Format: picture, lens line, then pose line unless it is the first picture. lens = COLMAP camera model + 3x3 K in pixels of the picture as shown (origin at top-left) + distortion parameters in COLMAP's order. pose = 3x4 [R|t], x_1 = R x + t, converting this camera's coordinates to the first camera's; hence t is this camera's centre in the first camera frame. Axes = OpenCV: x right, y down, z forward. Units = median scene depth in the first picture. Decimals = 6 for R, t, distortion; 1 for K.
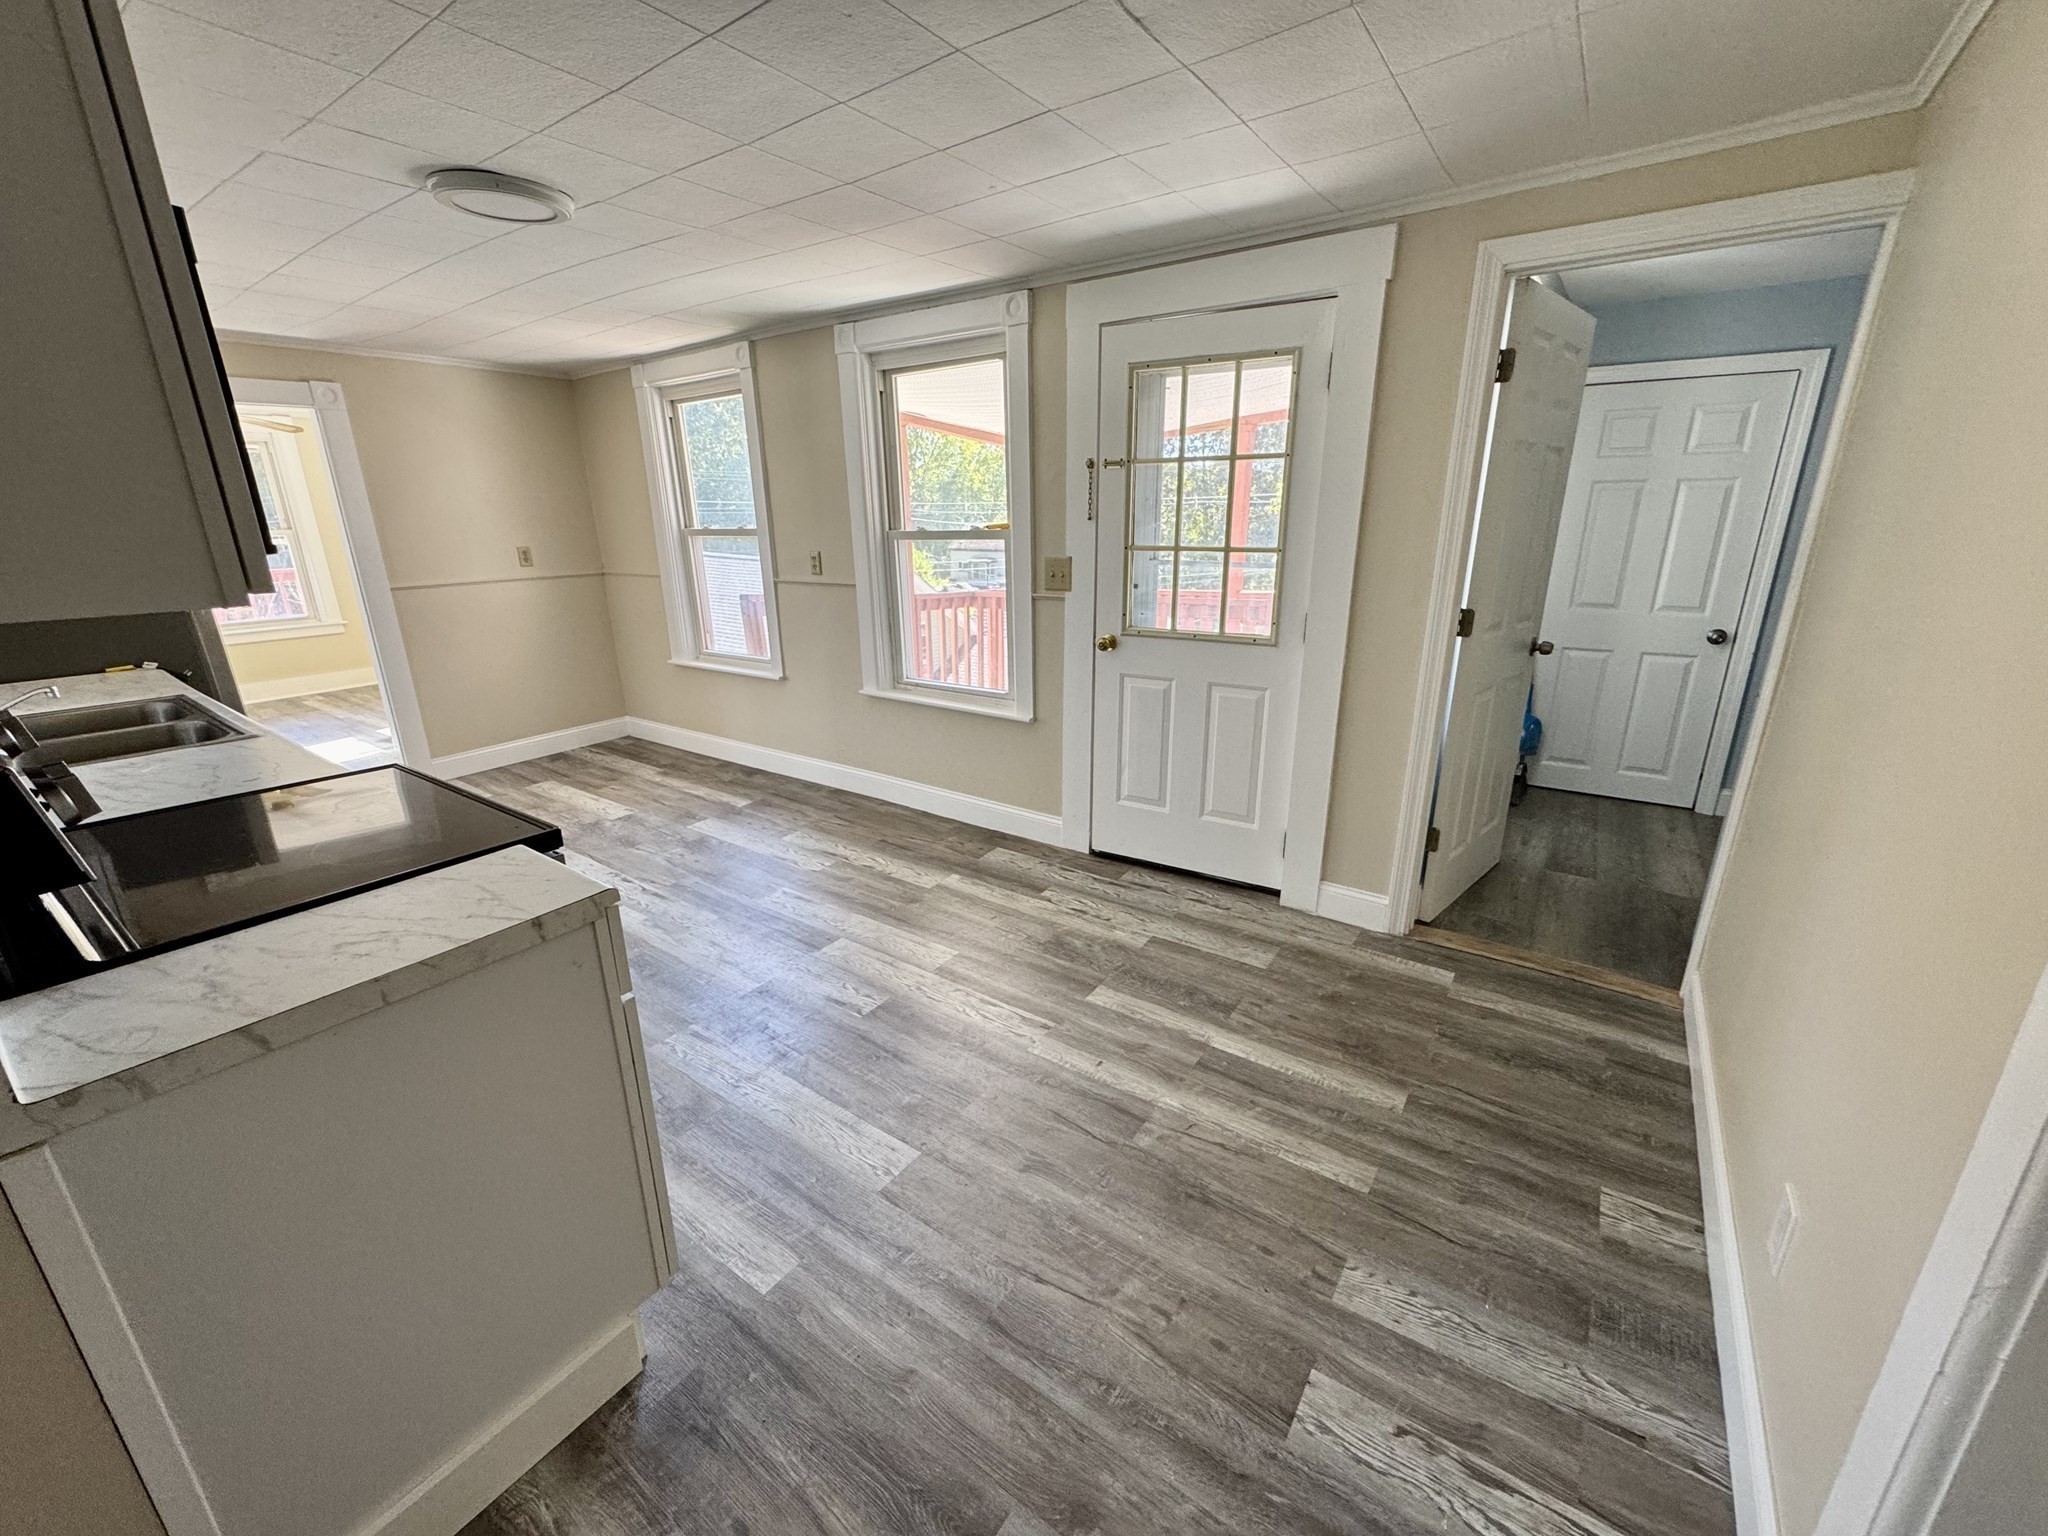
lens RADIAL K [[817.7, 0, 1024.7], [0, 817.7, 769.5], [0, 0, 1]] dist [-0.002818, 0.000285]
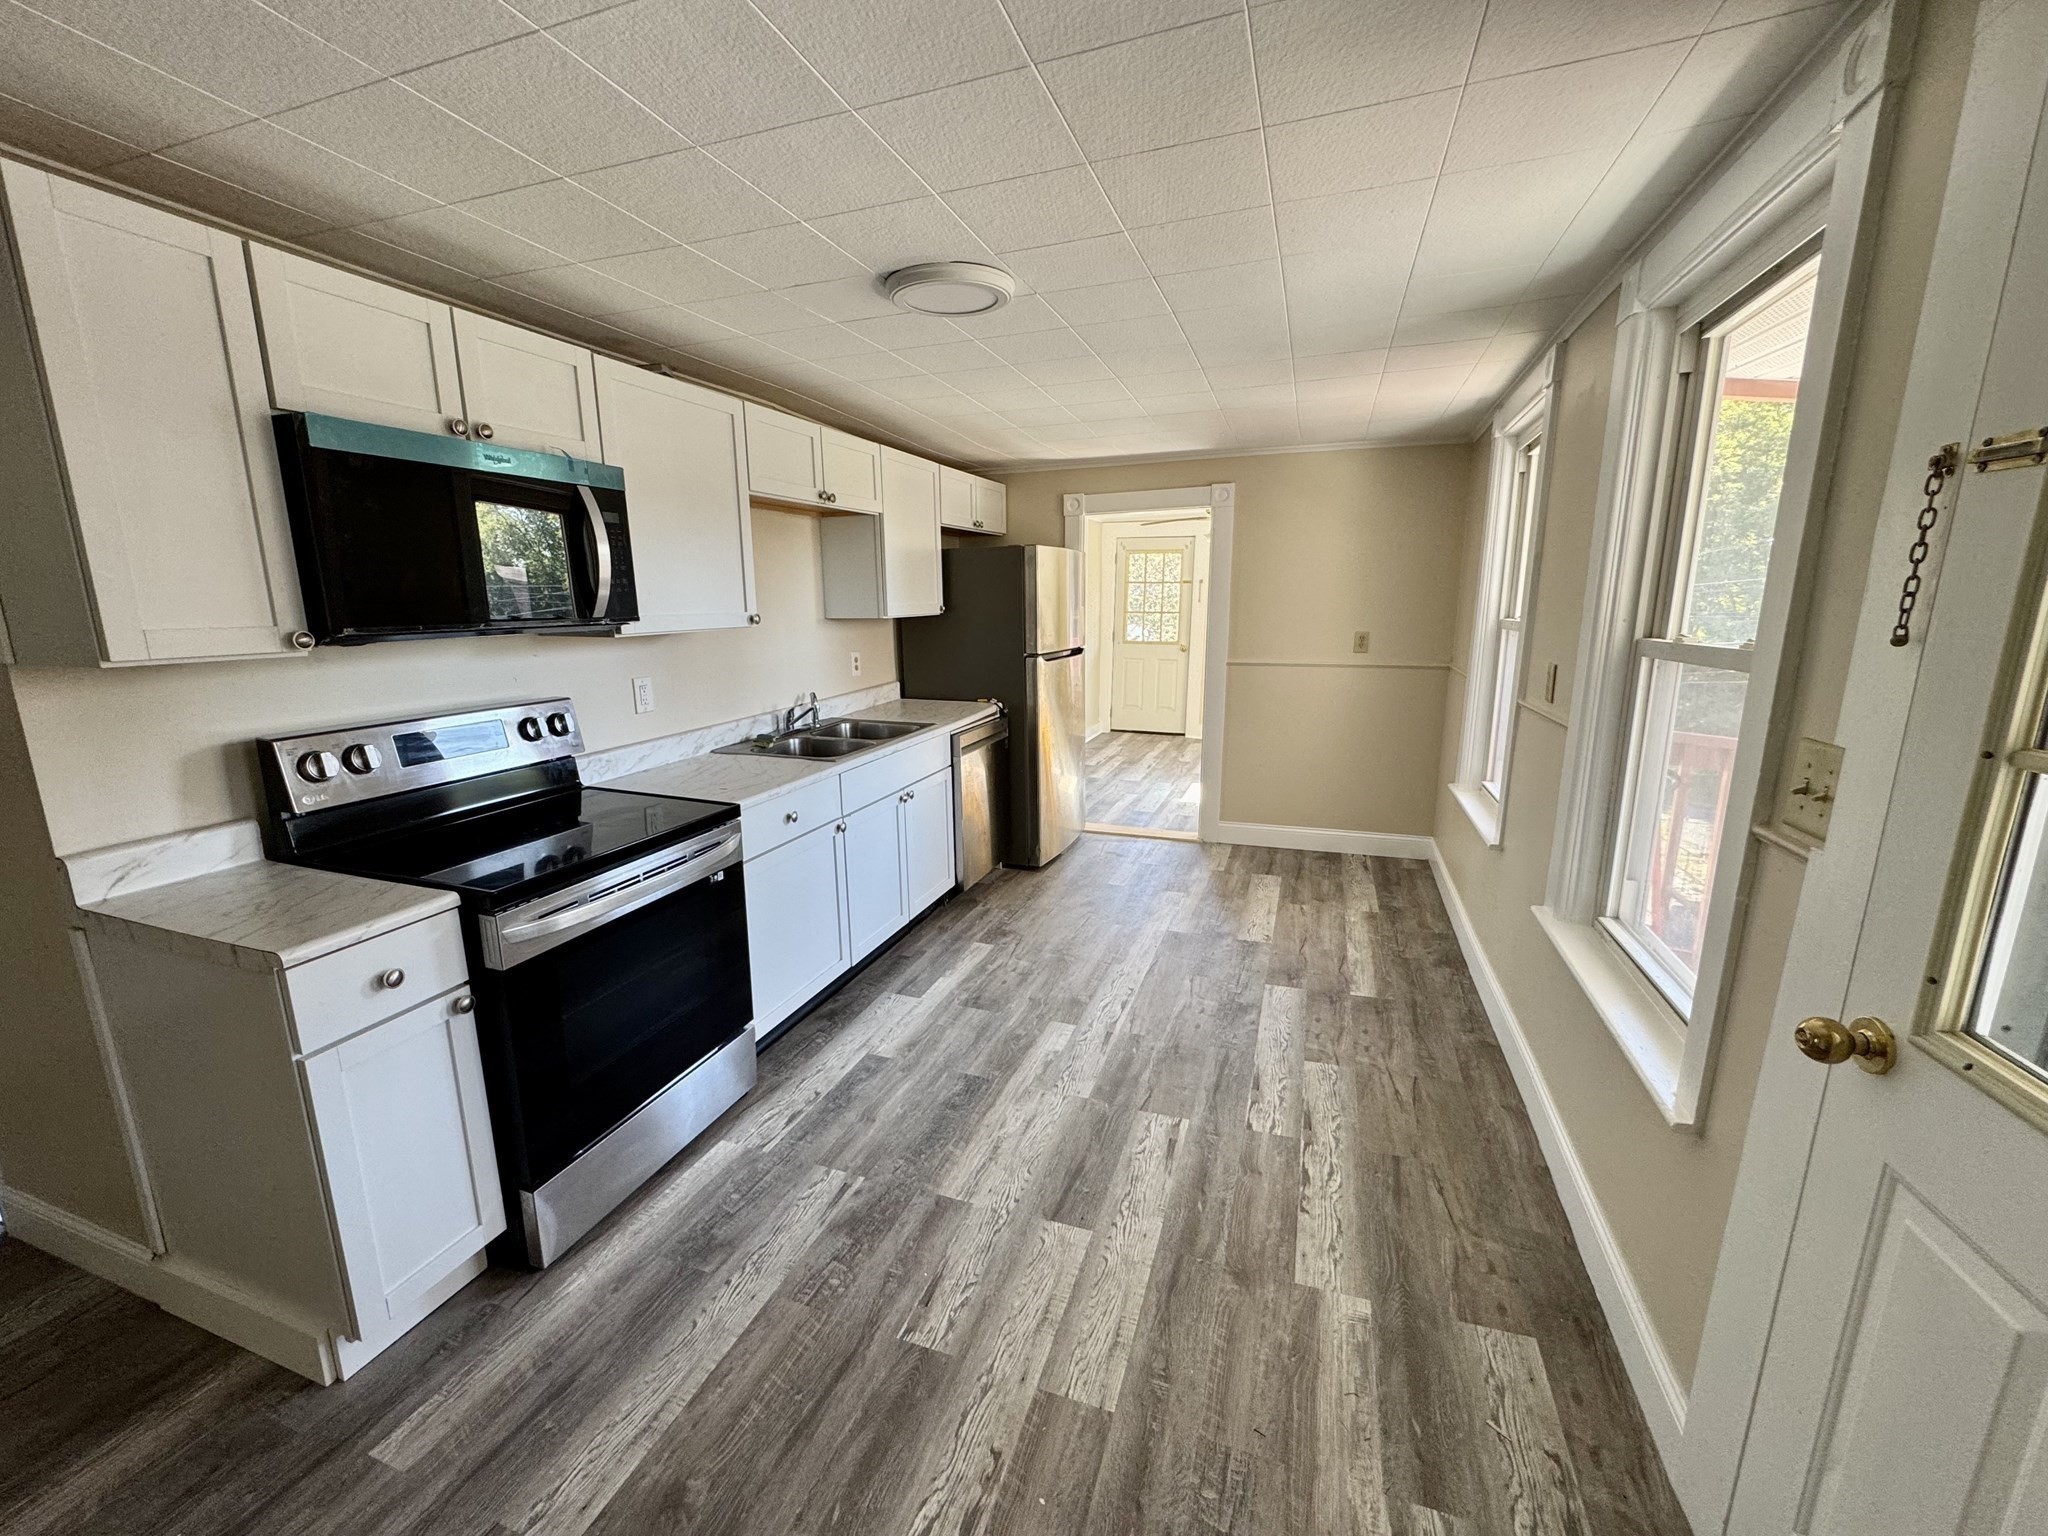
lens RADIAL K [[817.7, 0, 1026.1], [0, 817.7, 767.6], [0, 0, 1]] dist [-0.002818, 0.000285]
pose [[0.266445, 0.205774, -0.941628, 0.343488], [-0.290237, 0.948729, 0.125200, -0.242510], [0.919113, 0.239937, 0.312507, 0.730475]]
